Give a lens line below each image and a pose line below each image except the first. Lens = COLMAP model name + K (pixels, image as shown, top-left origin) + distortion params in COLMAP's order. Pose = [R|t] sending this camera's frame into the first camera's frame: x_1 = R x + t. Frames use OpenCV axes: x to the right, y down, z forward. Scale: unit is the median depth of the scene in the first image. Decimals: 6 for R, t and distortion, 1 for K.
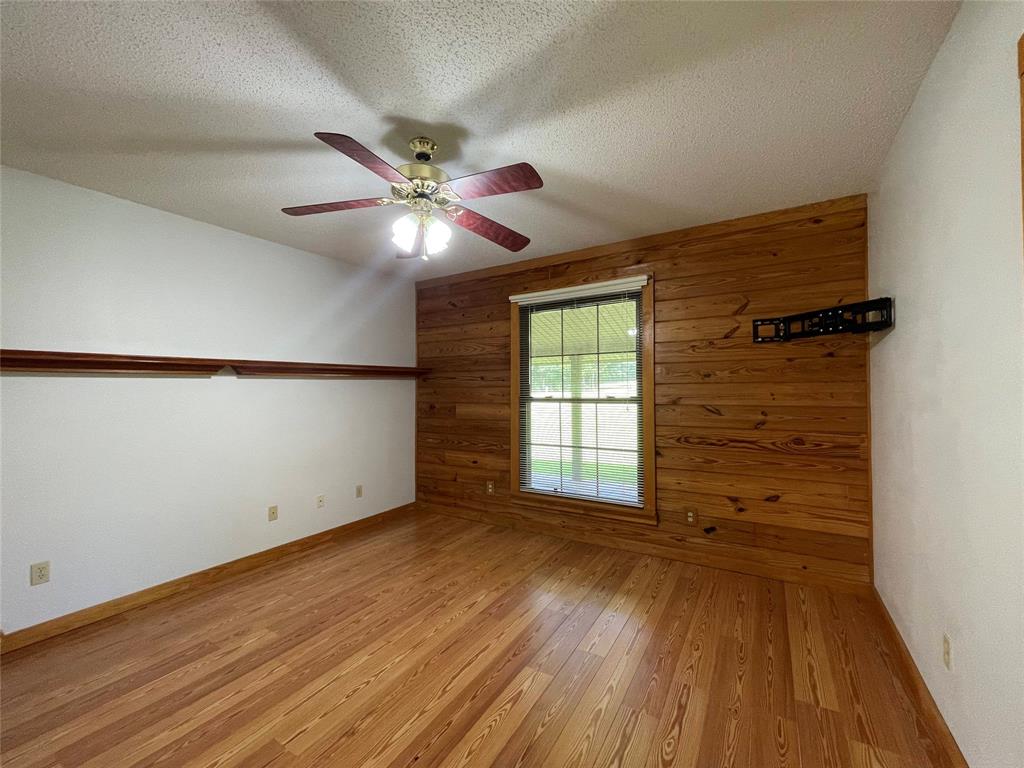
lens RADIAL K [[418.2, 0, 511.0], [0, 418.2, 382.8], [0, 0, 1]] dist [-0.001913, 0.000668]
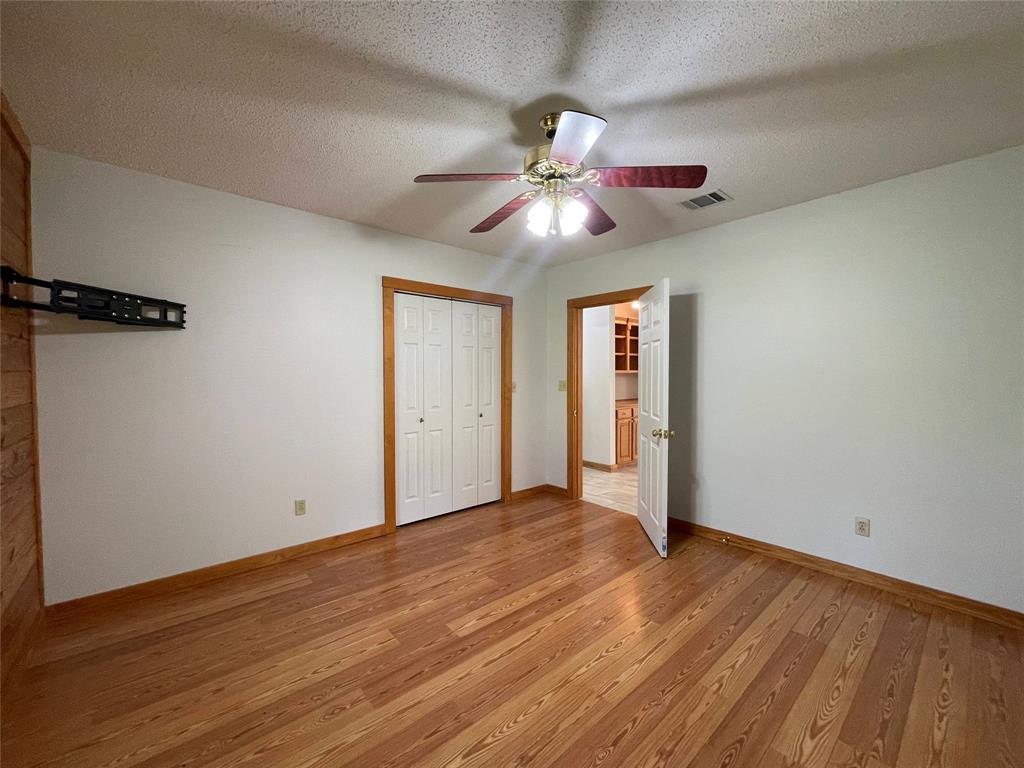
lens RADIAL K [[418.2, 0, 511.0], [0, 418.2, 382.8], [0, 0, 1]] dist [-0.001913, 0.000668]
pose [[-0.953861, 0.004012, 0.300223, -0.405756], [0.005858, 0.999969, 0.005246, 0.026539], [-0.300192, 0.006763, -0.953855, 1.965708]]
